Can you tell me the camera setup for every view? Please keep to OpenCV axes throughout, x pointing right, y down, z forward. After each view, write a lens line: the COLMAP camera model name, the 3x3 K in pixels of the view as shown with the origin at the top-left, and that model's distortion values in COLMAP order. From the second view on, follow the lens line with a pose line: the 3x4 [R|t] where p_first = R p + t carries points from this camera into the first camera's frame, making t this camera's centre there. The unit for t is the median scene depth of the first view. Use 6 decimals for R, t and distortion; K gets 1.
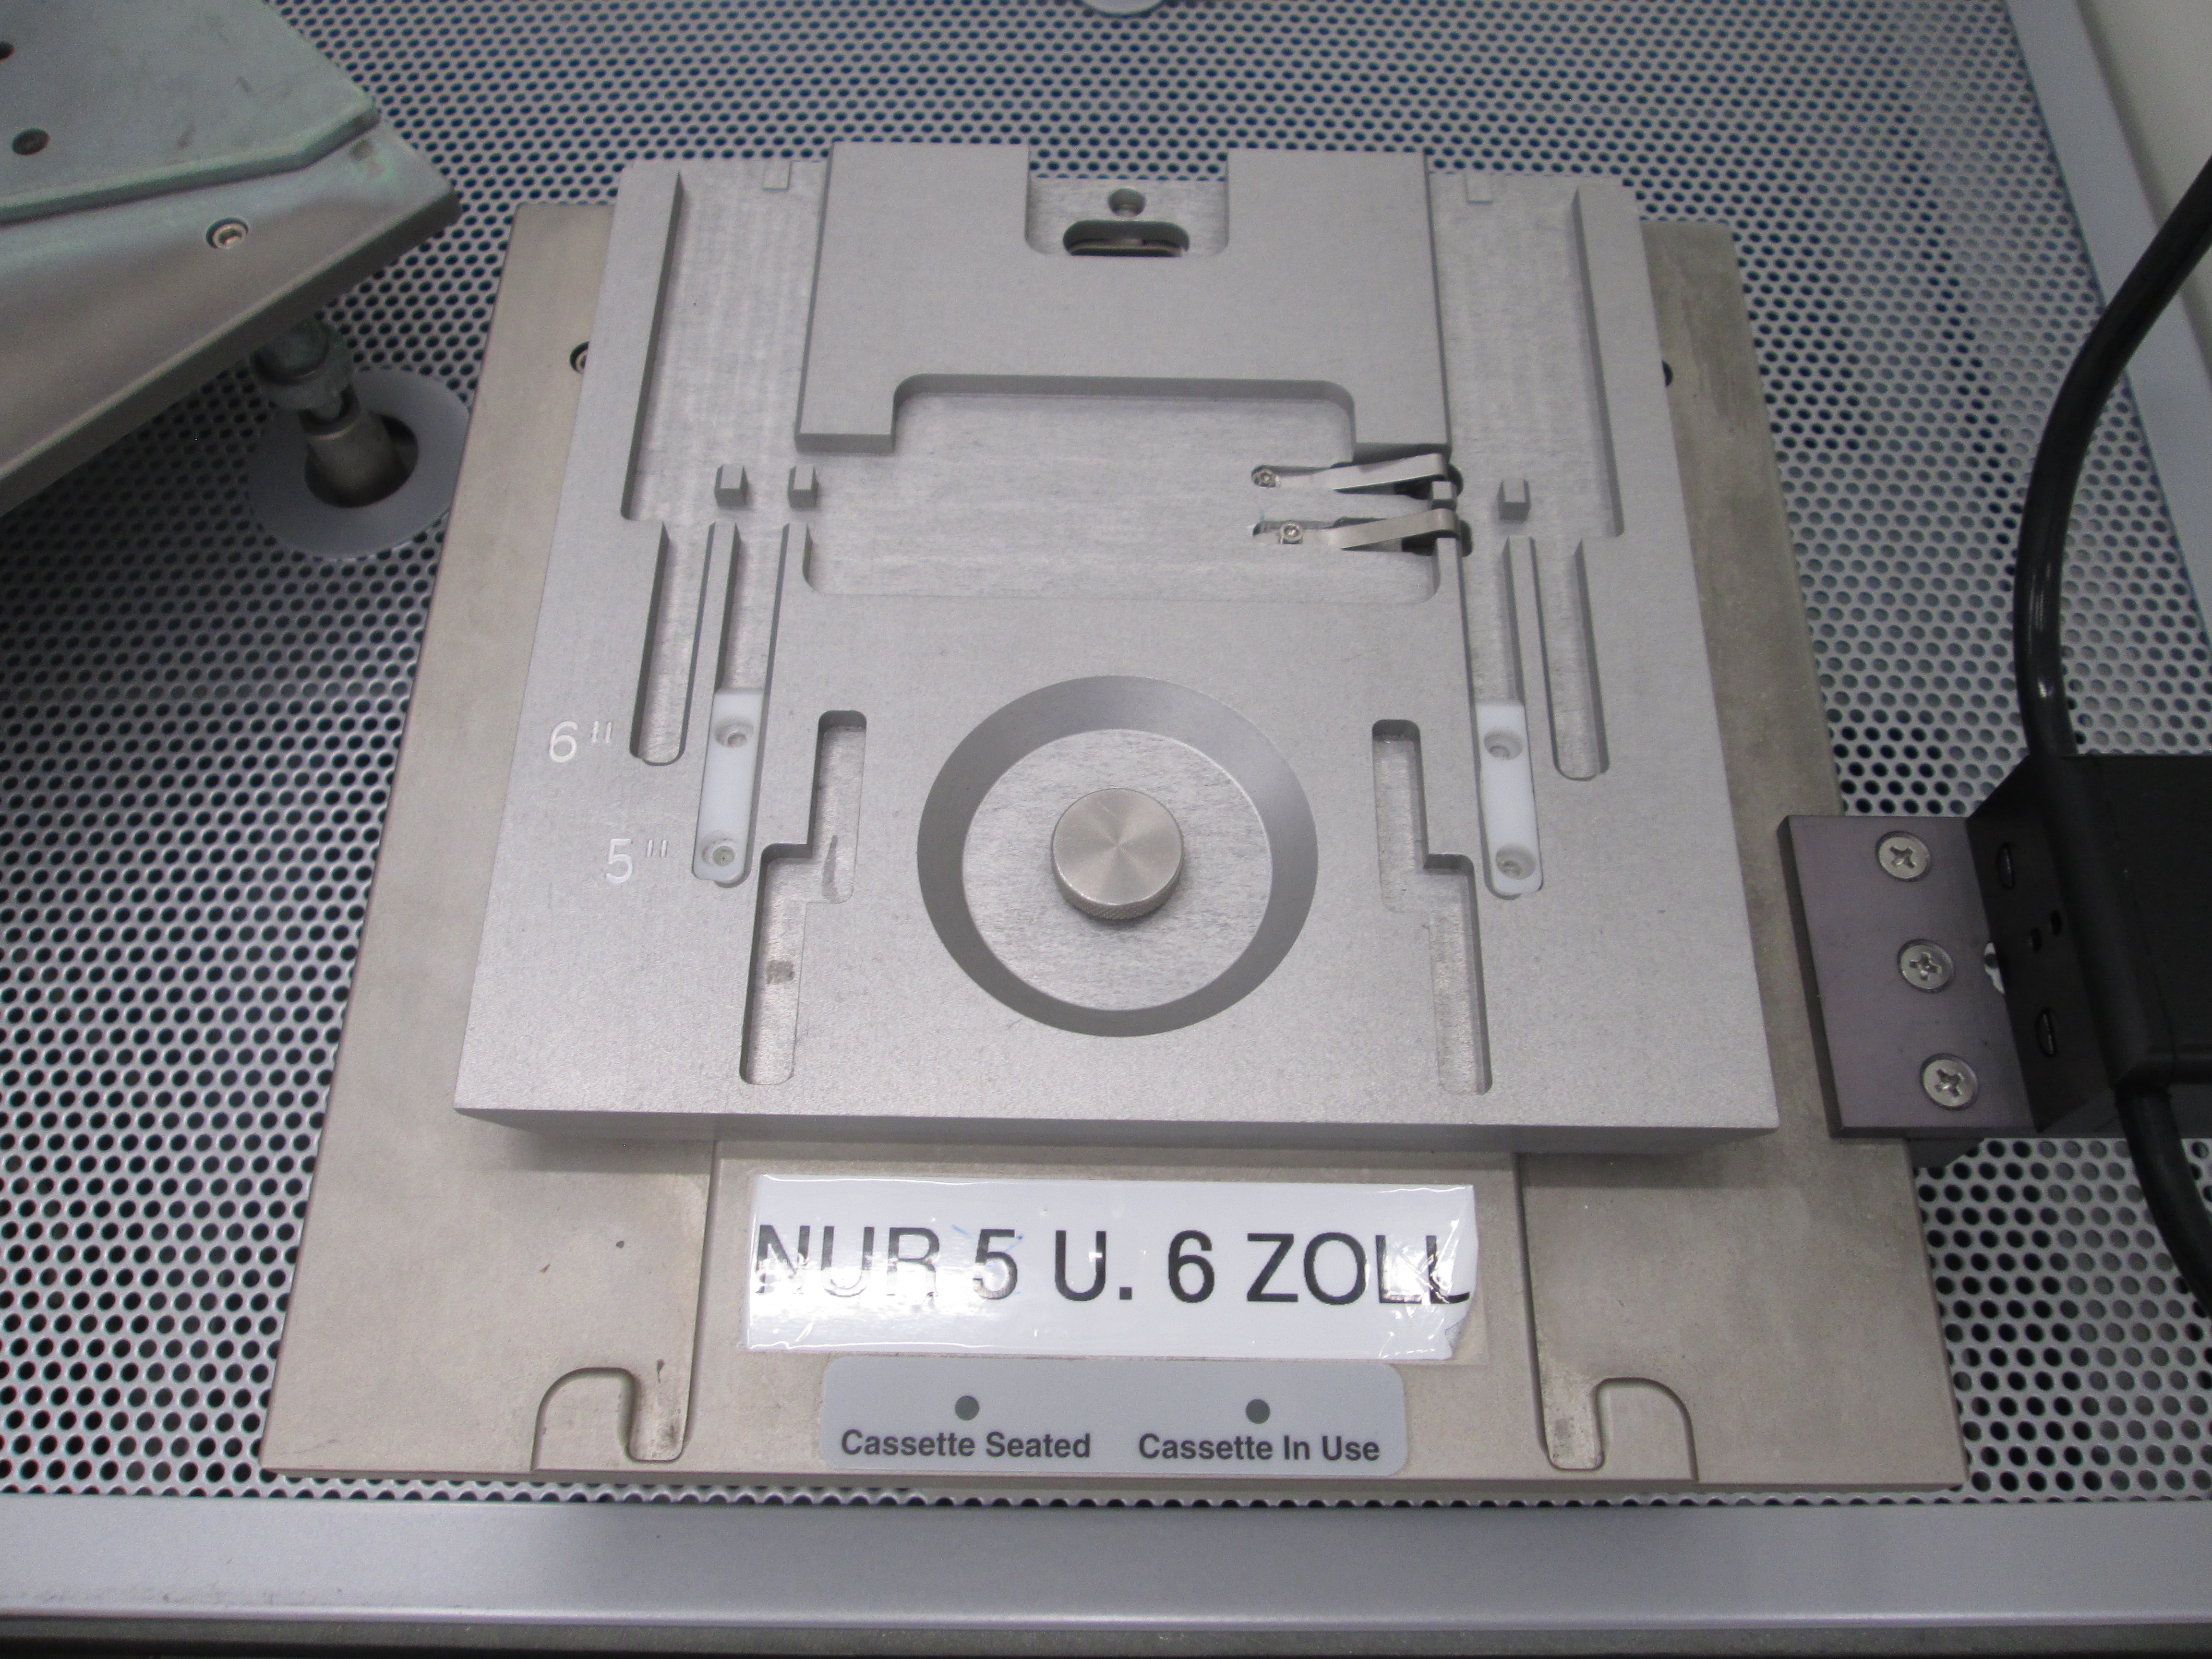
lens RADIAL K [[1862.3, 0, 1121.6], [0, 1862.3, 837.8], [0, 0, 1]] dist [-0.025004, -0.001230]
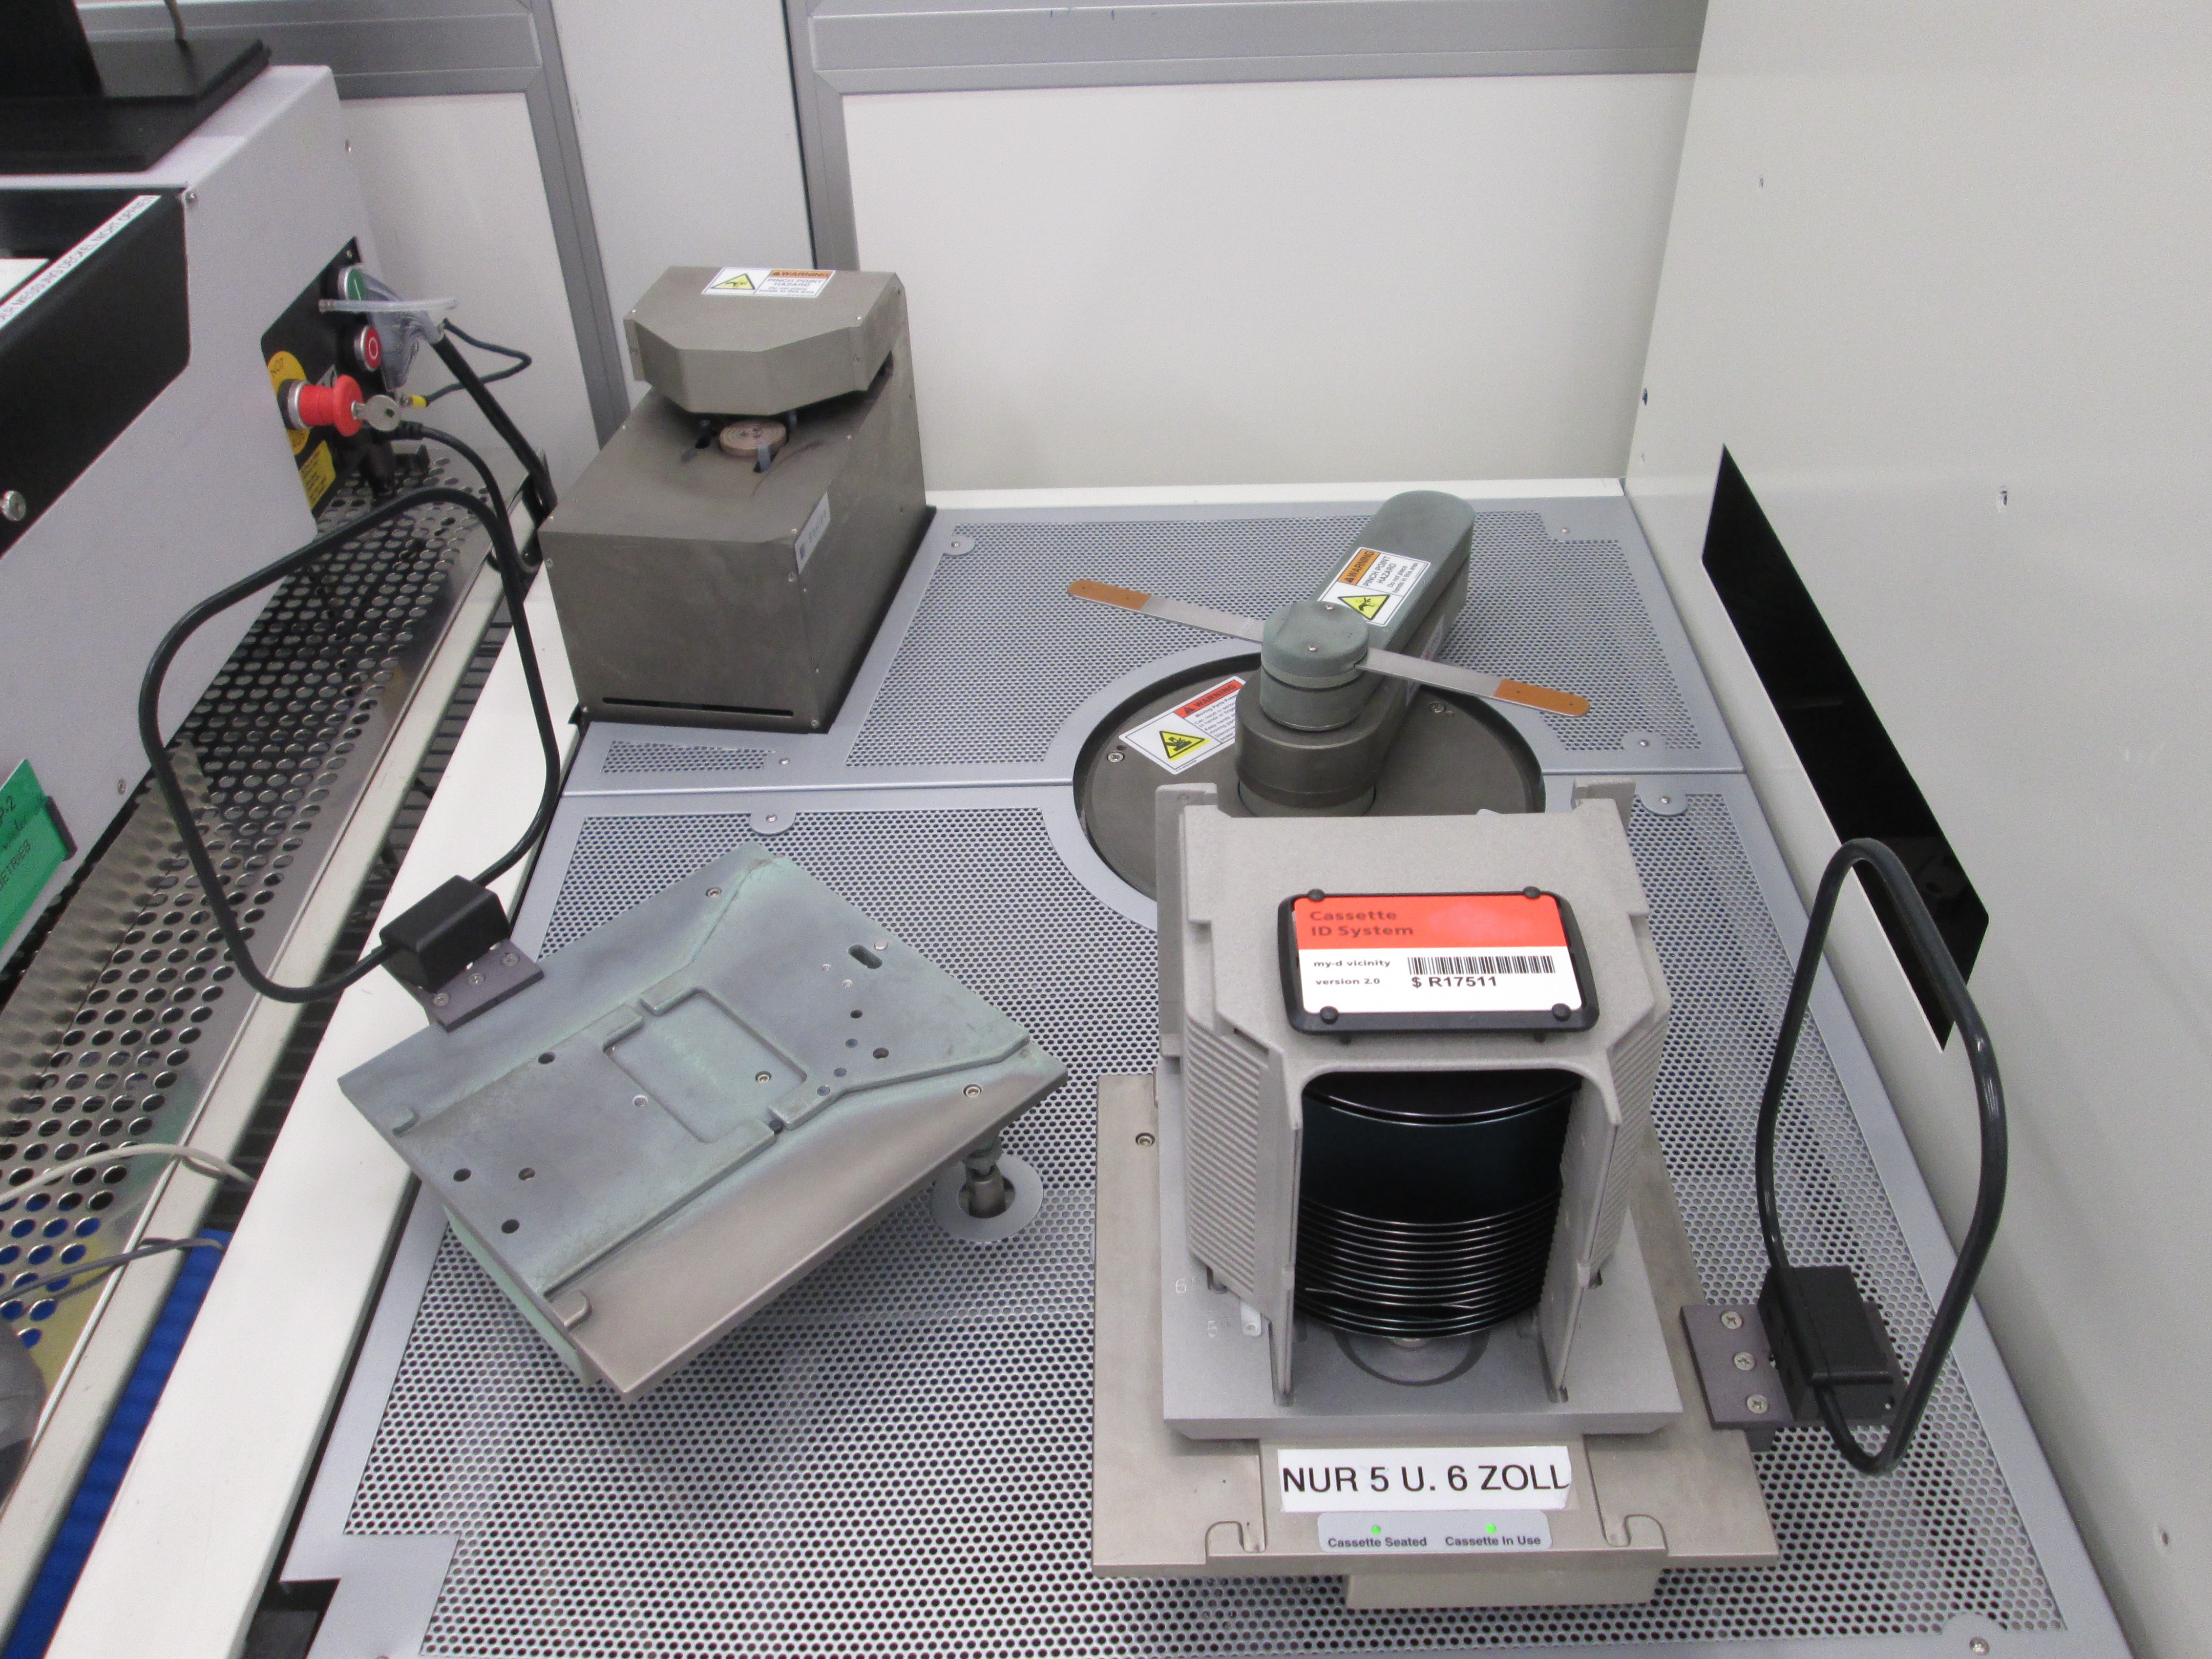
lens RADIAL K [[1862.3, 0, 1105.3], [0, 1862.3, 839.1], [0, 0, 1]] dist [-0.025004, -0.001230]
pose [[0.998138, -0.046117, -0.039913, -0.297205], [0.025976, 0.913541, -0.405917, 0.445415], [0.055181, 0.404125, 0.913038, -1.666667]]
